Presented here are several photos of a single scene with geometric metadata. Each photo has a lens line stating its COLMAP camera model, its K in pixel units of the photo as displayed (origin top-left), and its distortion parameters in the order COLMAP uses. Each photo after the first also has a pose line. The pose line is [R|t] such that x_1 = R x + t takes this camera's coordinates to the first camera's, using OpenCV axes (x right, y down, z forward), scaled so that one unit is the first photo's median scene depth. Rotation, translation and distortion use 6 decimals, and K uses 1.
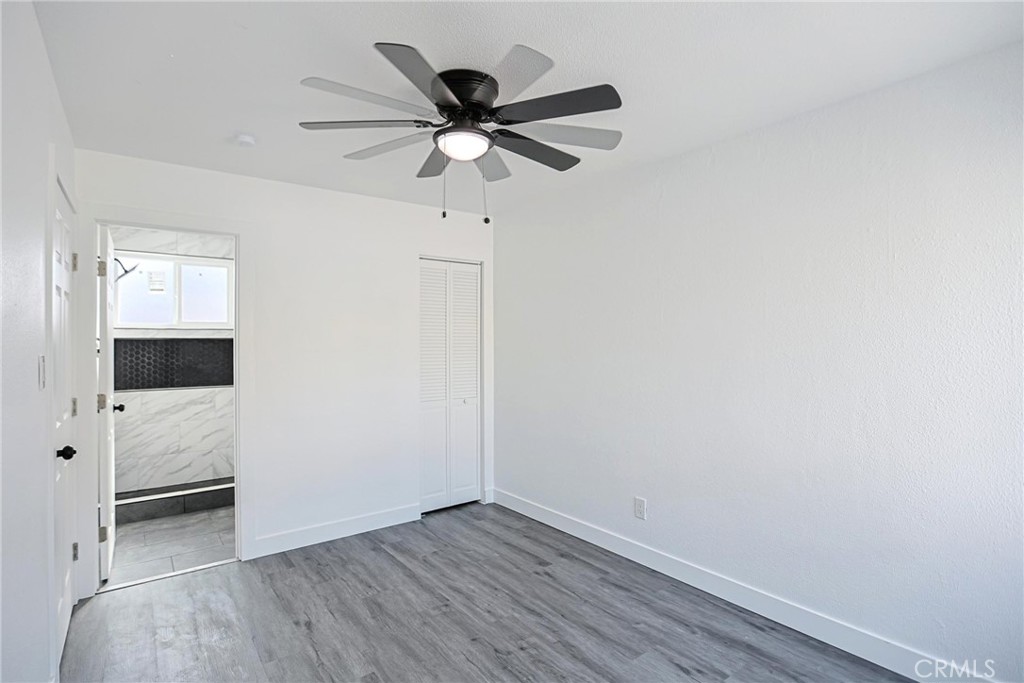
lens RADIAL K [[498.1, 0, 488.7], [0, 498.1, 344.9], [0, 0, 1]] dist [-0.002606, 0.000225]
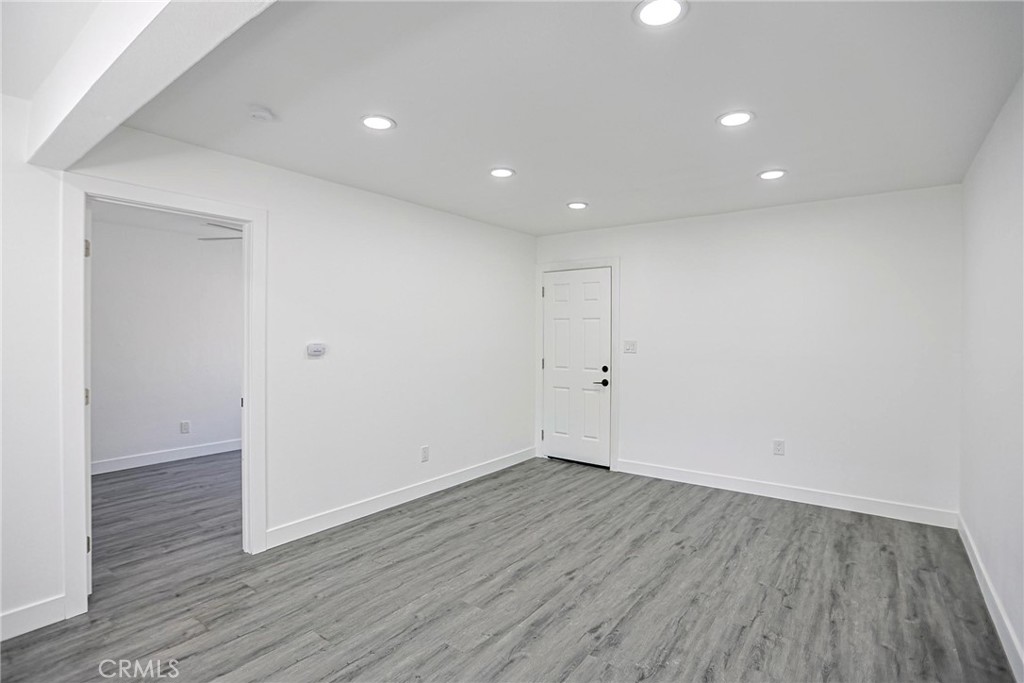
lens RADIAL K [[498.1, 0, 488.7], [0, 498.1, 344.9], [0, 0, 1]] dist [-0.002606, 0.000225]
pose [[-0.278903, -0.003382, 0.960313, -1.900453], [-0.001618, 0.999994, 0.003052, 0.021021], [-0.960318, -0.000702, -0.278907, 0.486185]]
